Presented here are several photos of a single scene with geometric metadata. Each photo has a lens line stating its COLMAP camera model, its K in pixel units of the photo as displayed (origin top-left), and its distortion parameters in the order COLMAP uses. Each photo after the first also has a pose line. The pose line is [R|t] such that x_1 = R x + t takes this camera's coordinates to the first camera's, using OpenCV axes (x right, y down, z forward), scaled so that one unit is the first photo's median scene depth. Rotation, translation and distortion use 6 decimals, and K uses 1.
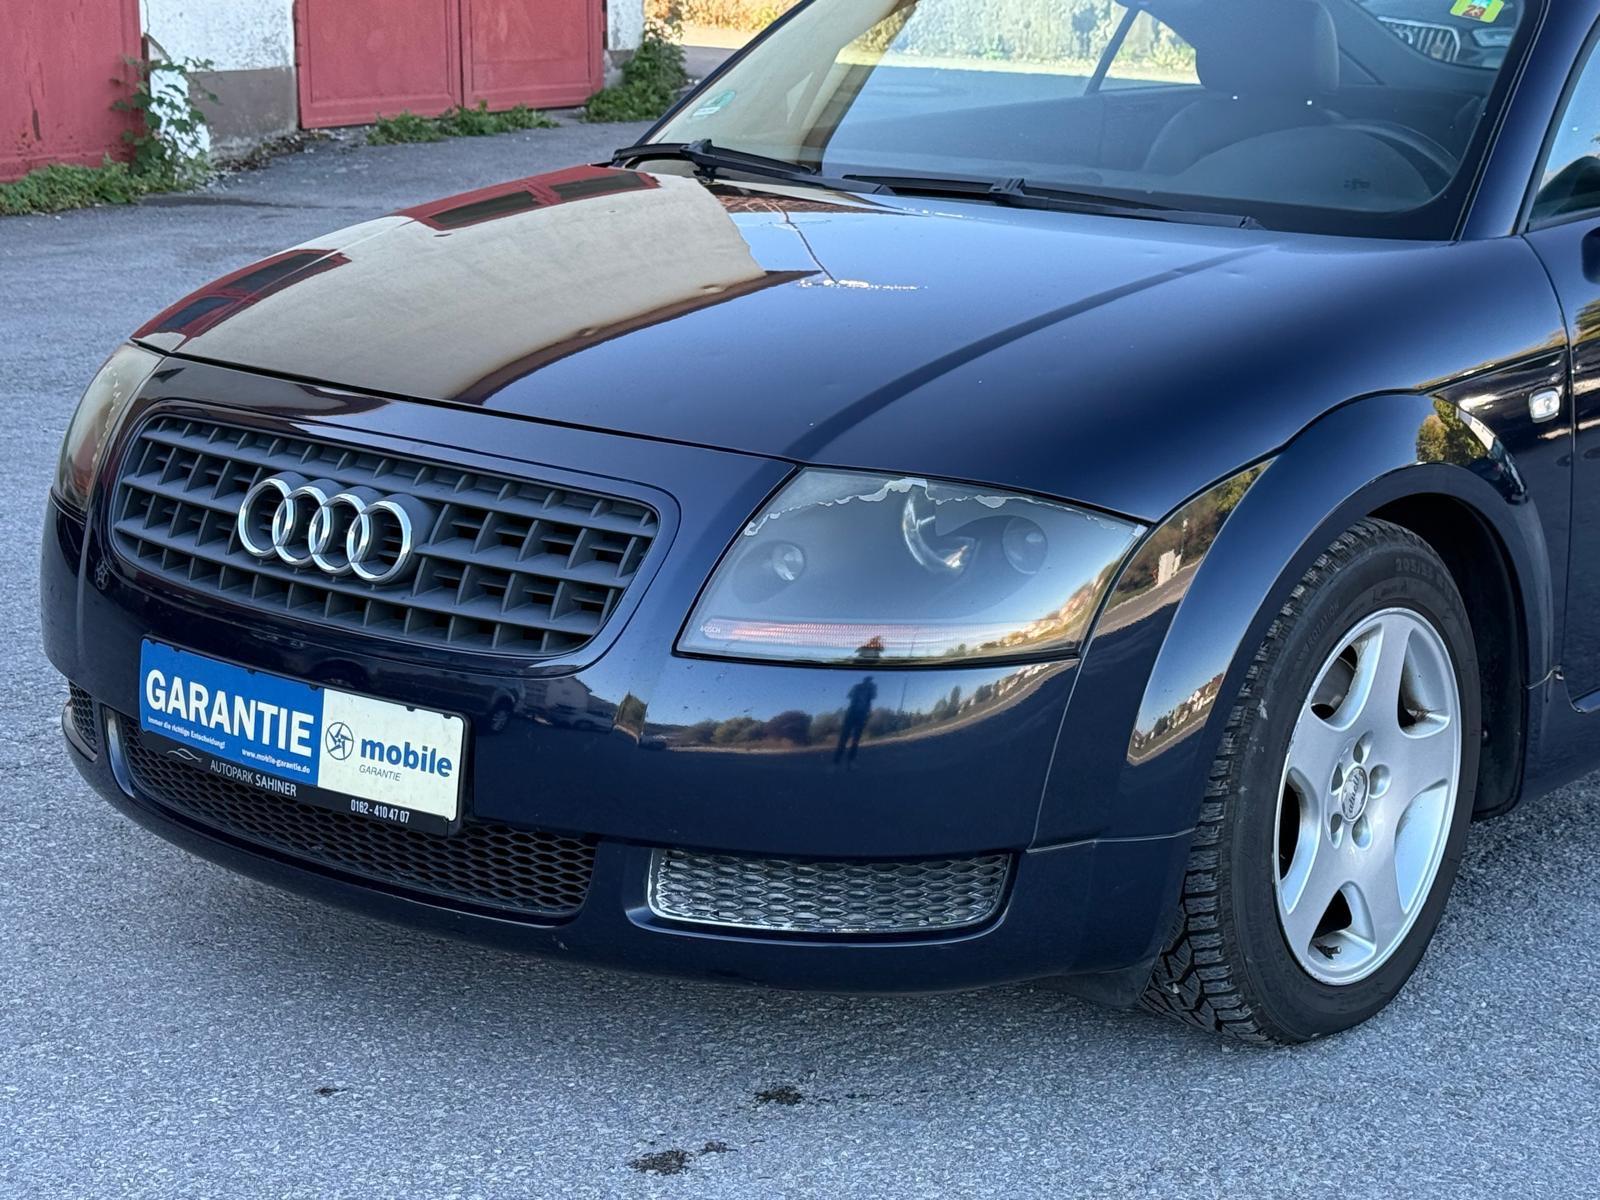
lens RADIAL K [[2998.3, 0, 800.0], [0, 2998.3, 600.0], [0, 0, 1]] dist [0.165290, 0.043719]
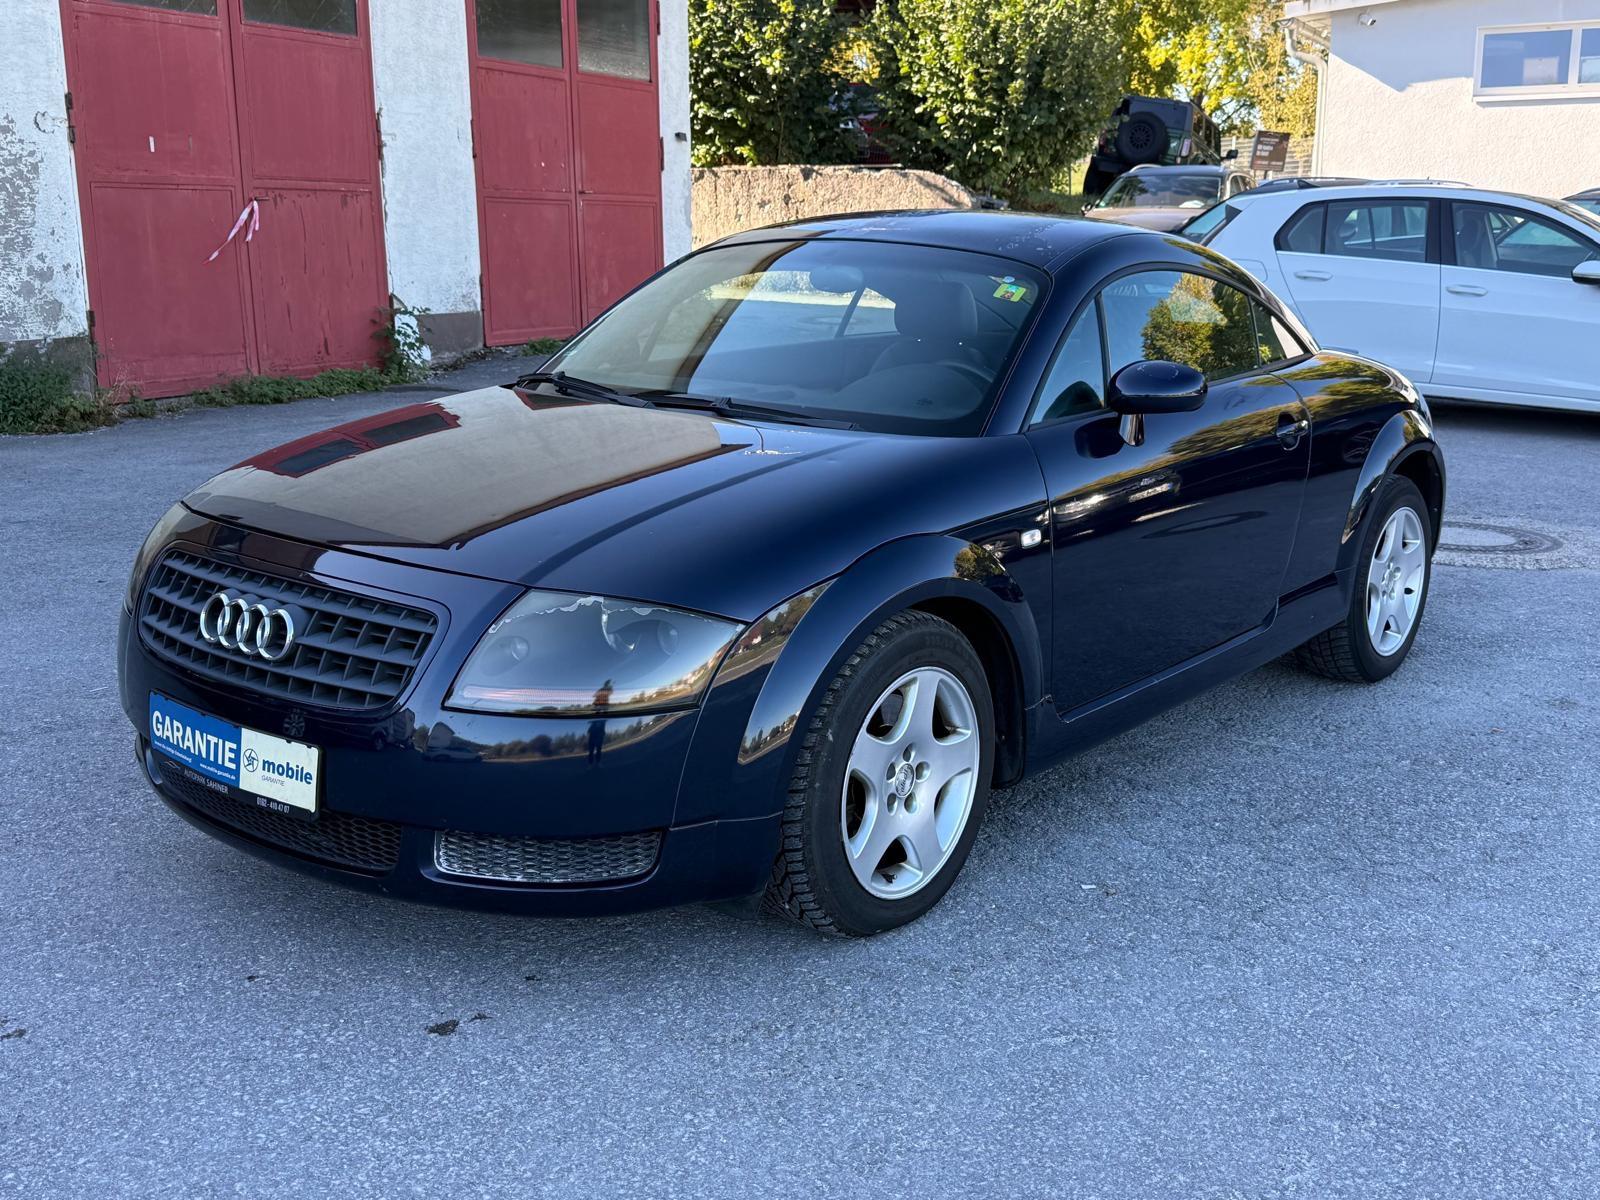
lens RADIAL K [[1658.2, 0, 800.0], [0, 1658.2, 600.0], [0, 0, 1]] dist [0.203475, -0.387938]
pose [[0.999905, -0.006476, -0.012208, 0.146593], [0.006492, 0.999978, 0.001237, -0.036522], [0.012200, -0.001317, 0.999925, 0.108520]]
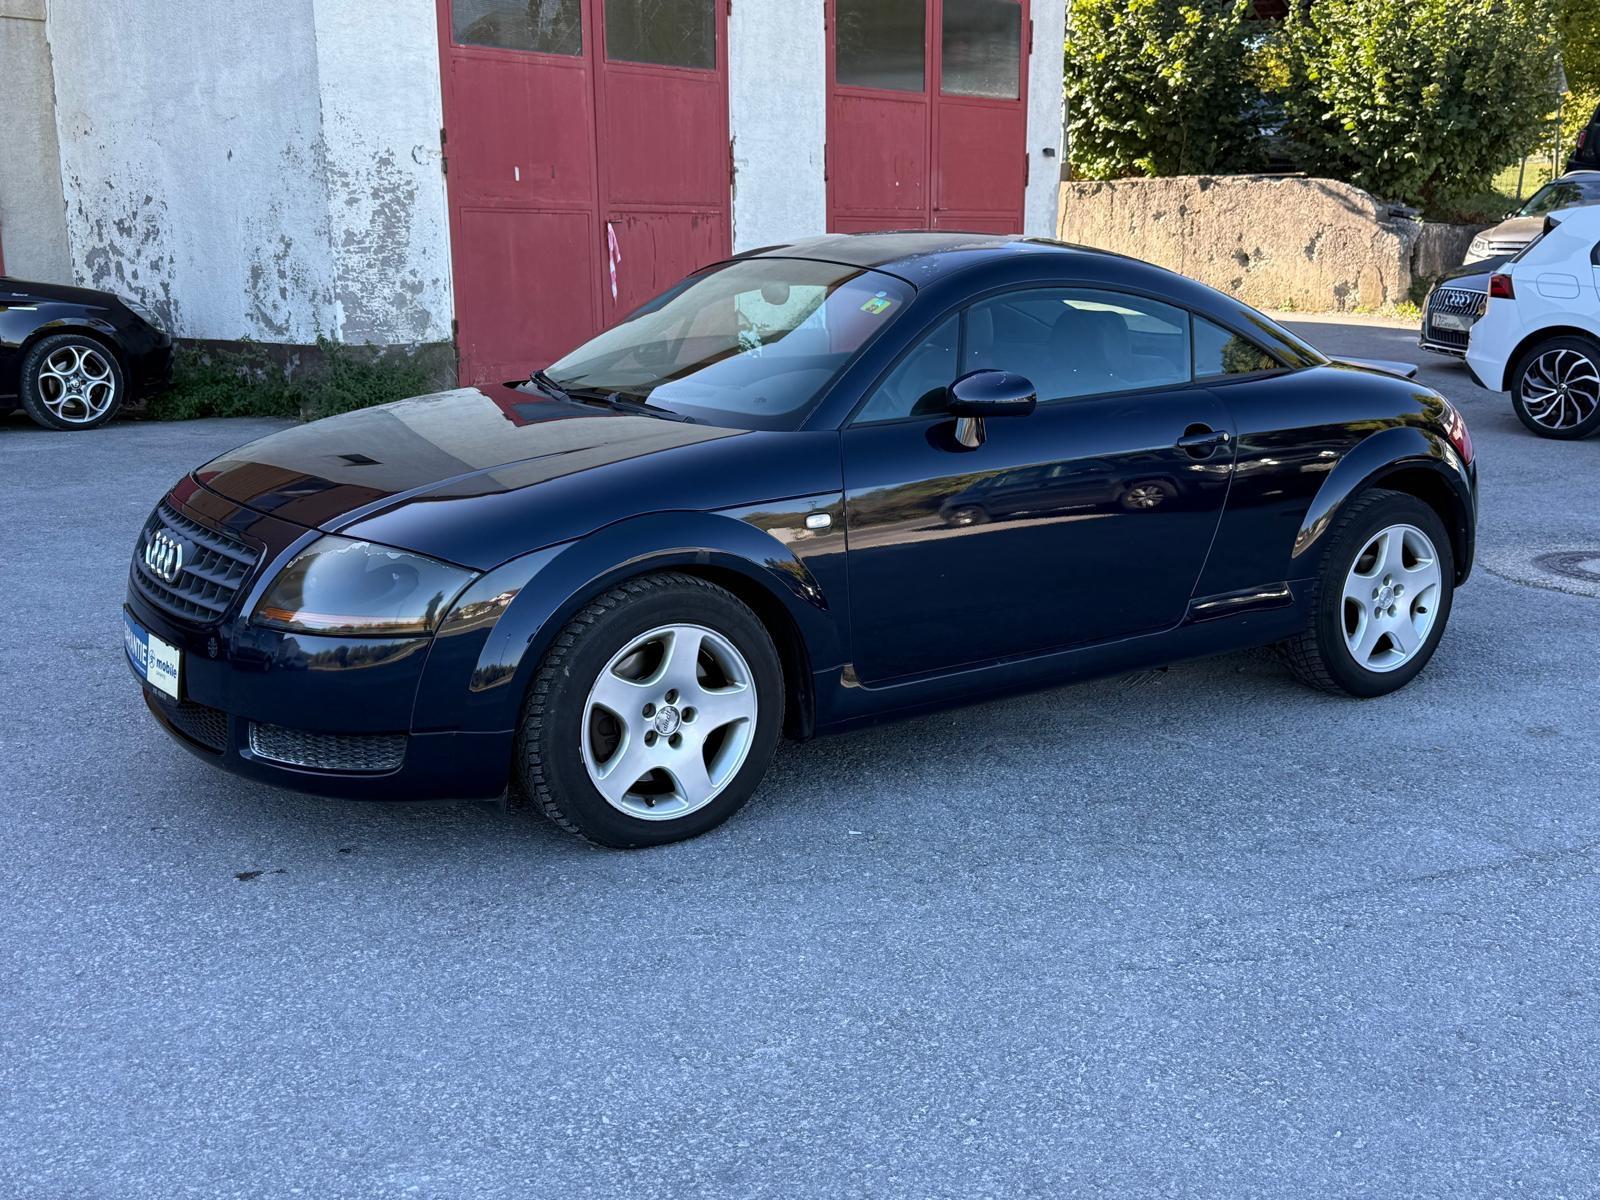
lens RADIAL K [[1658.2, 0, 800.0], [0, 1658.2, 600.0], [0, 0, 1]] dist [0.203475, -0.387938]
pose [[0.957567, 0.050699, -0.283716, 0.589570], [-0.052756, 0.998607, 0.000394, -0.017240], [0.283341, 0.014590, 0.958908, 0.012371]]
